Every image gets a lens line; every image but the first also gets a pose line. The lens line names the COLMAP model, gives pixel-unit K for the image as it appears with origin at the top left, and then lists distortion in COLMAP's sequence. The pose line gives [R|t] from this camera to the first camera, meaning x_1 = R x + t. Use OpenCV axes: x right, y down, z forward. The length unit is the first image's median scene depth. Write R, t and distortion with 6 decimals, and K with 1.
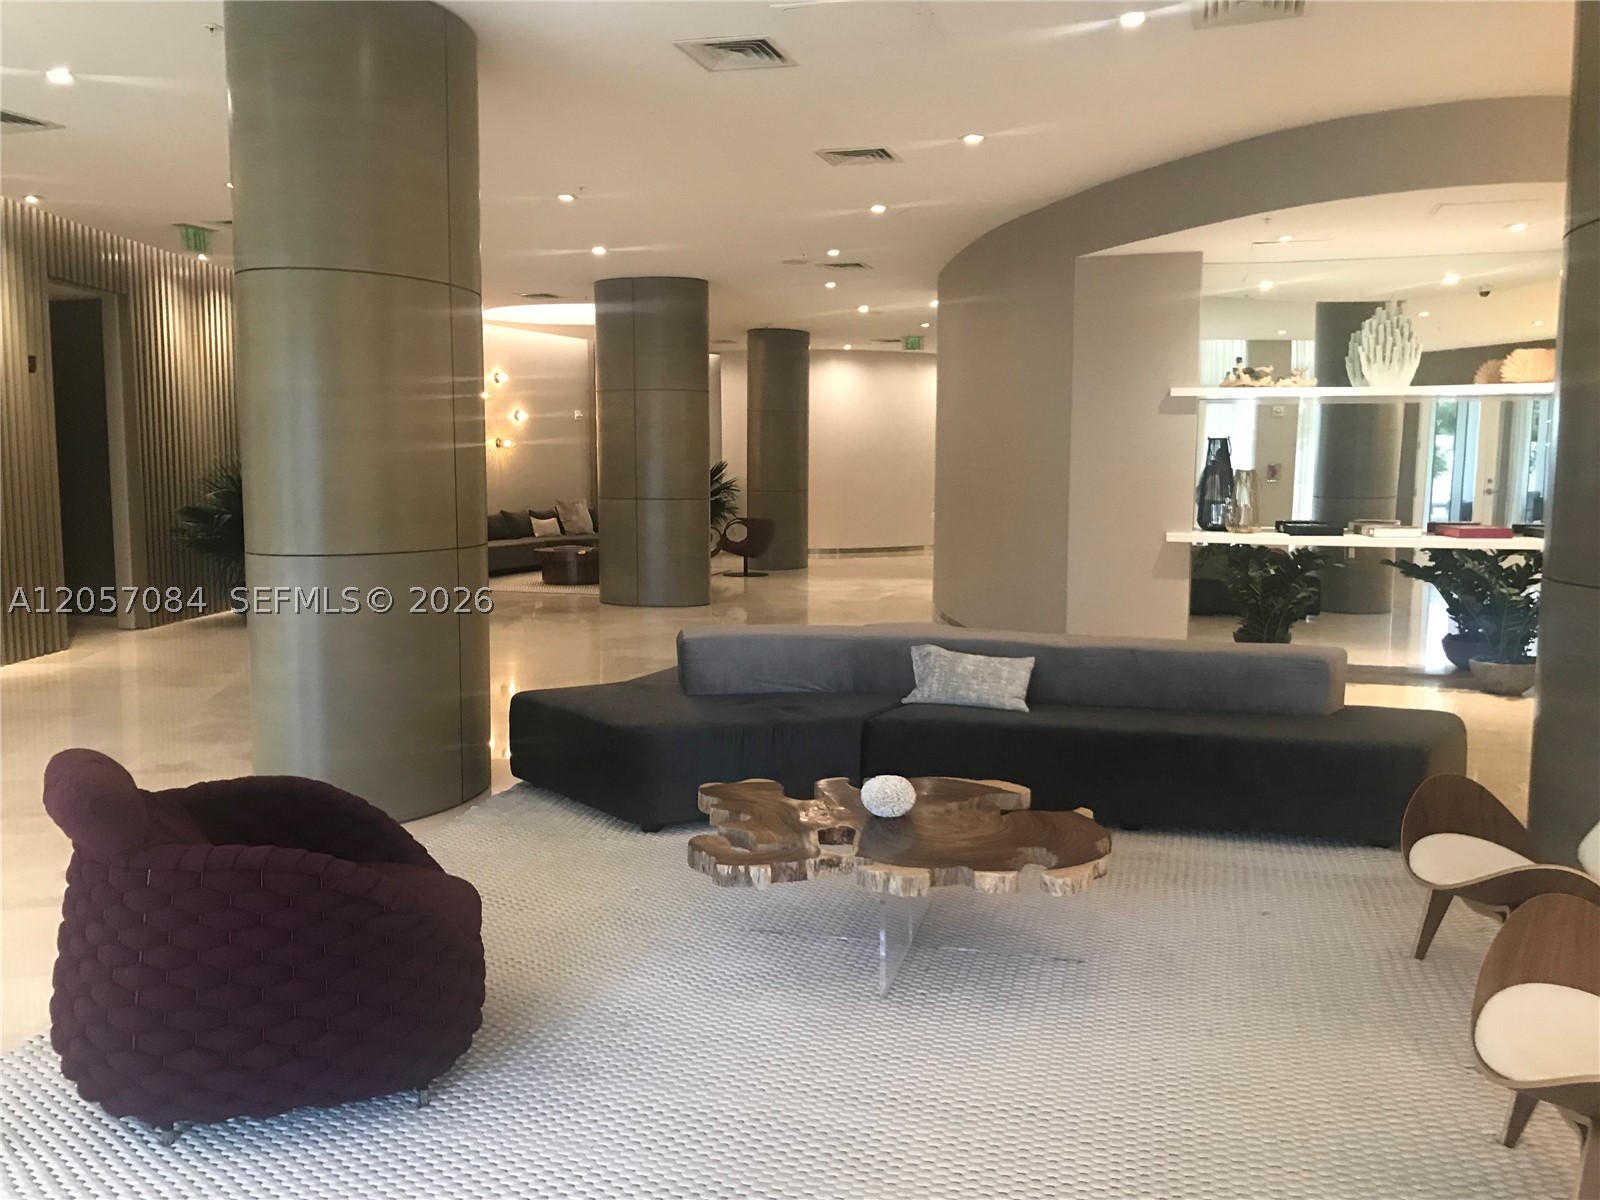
lens RADIAL K [[1312.5, 0, 800.0], [0, 1312.5, 600.0], [0, 0, 1]] dist [0.002150, 0.000574]
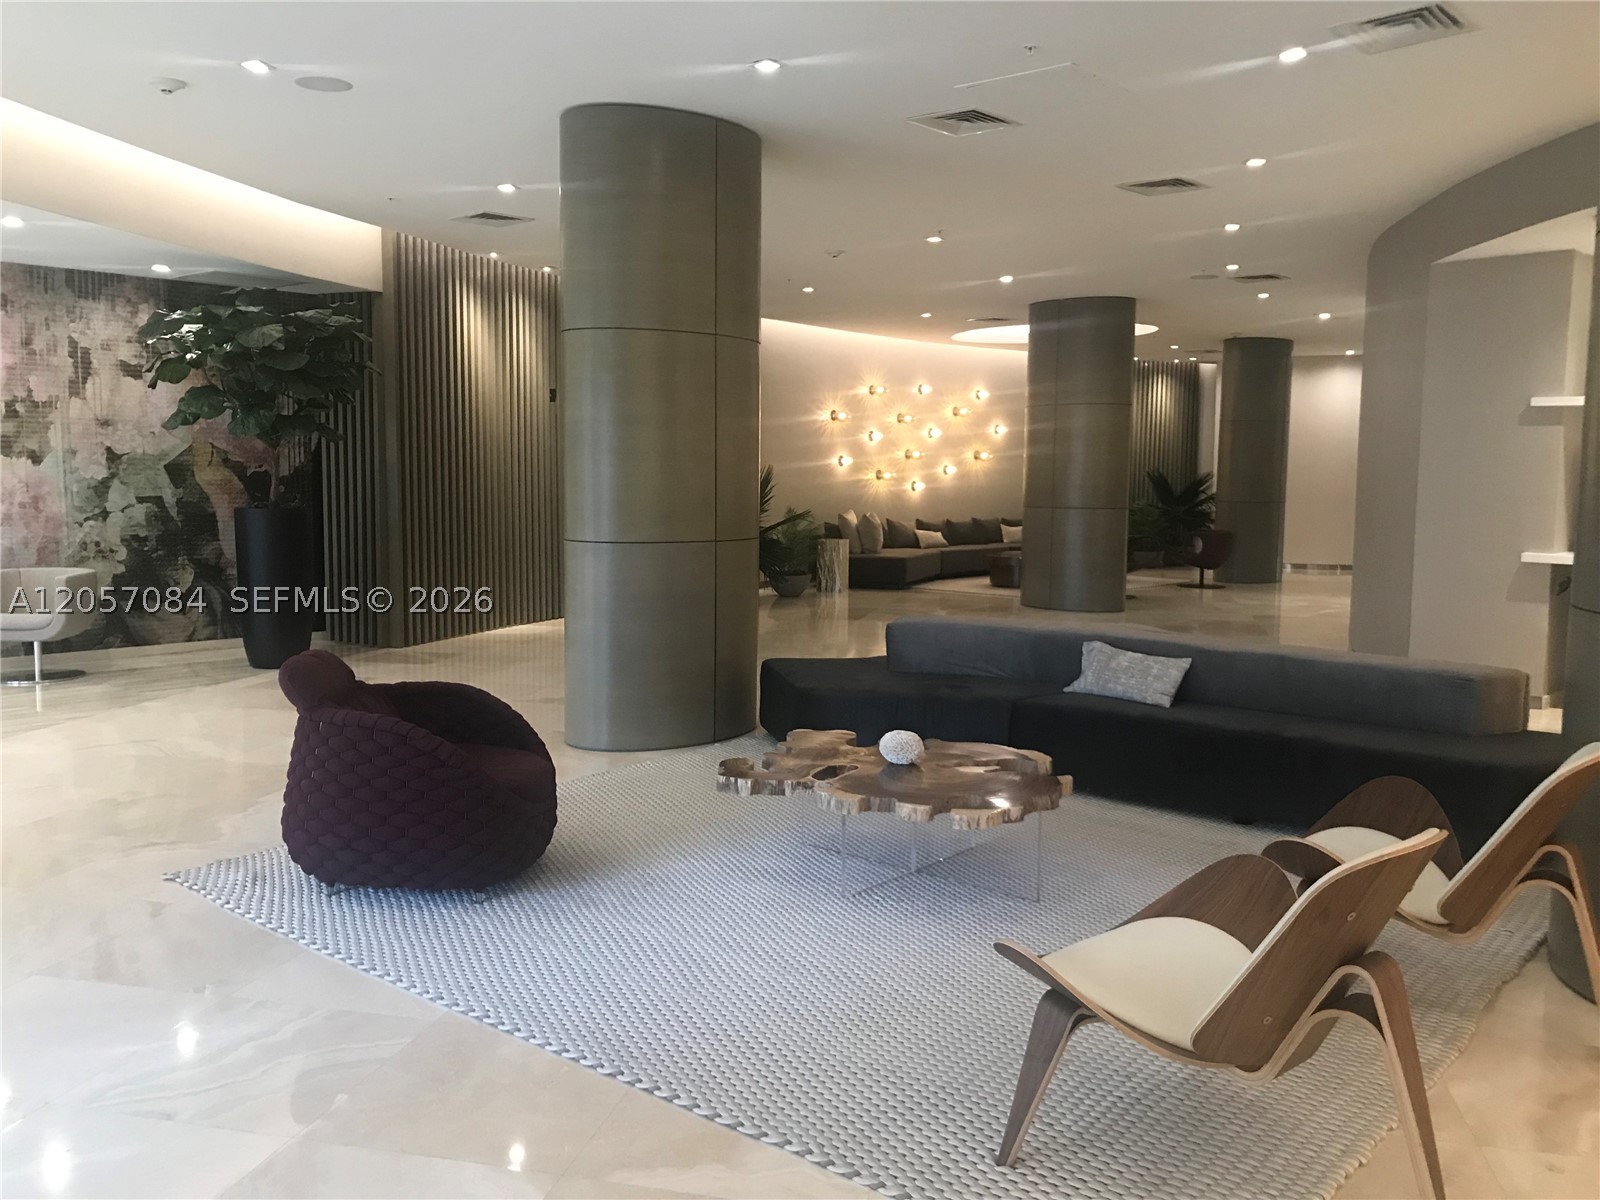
lens RADIAL K [[1311.2, 0, 800.0], [0, 1311.2, 600.0], [0, 0, 1]] dist [0.039325, -0.015370]
pose [[0.902566, 0.047659, -0.427906, 0.318141], [-0.050825, 0.998699, 0.004030, 0.006983], [0.427542, 0.018111, 0.903814, -0.100457]]
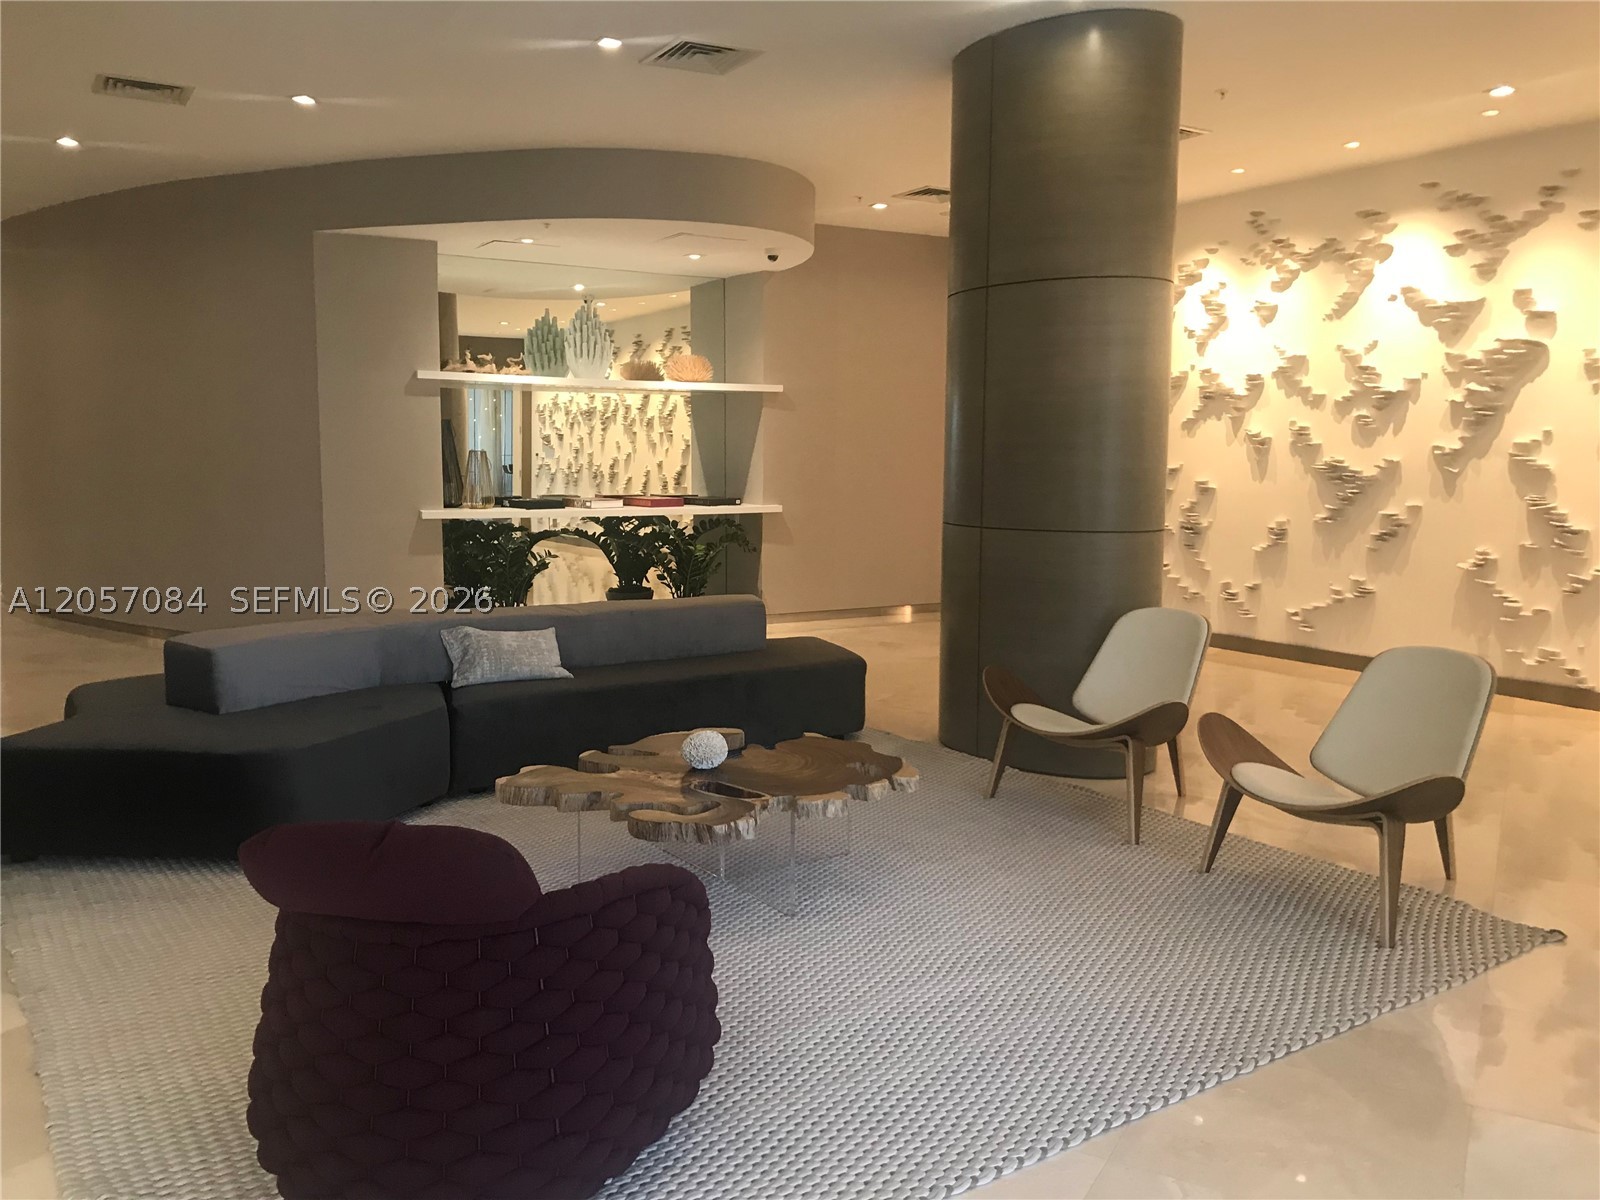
lens RADIAL K [[1311.2, 0, 800.0], [0, 1311.2, 600.0], [0, 0, 1]] dist [0.039325, -0.015370]
pose [[0.656814, -0.084122, 0.749345, -0.443410], [0.071743, 0.996221, 0.048953, -0.015227], [-0.750632, 0.021607, 0.660368, 0.134136]]
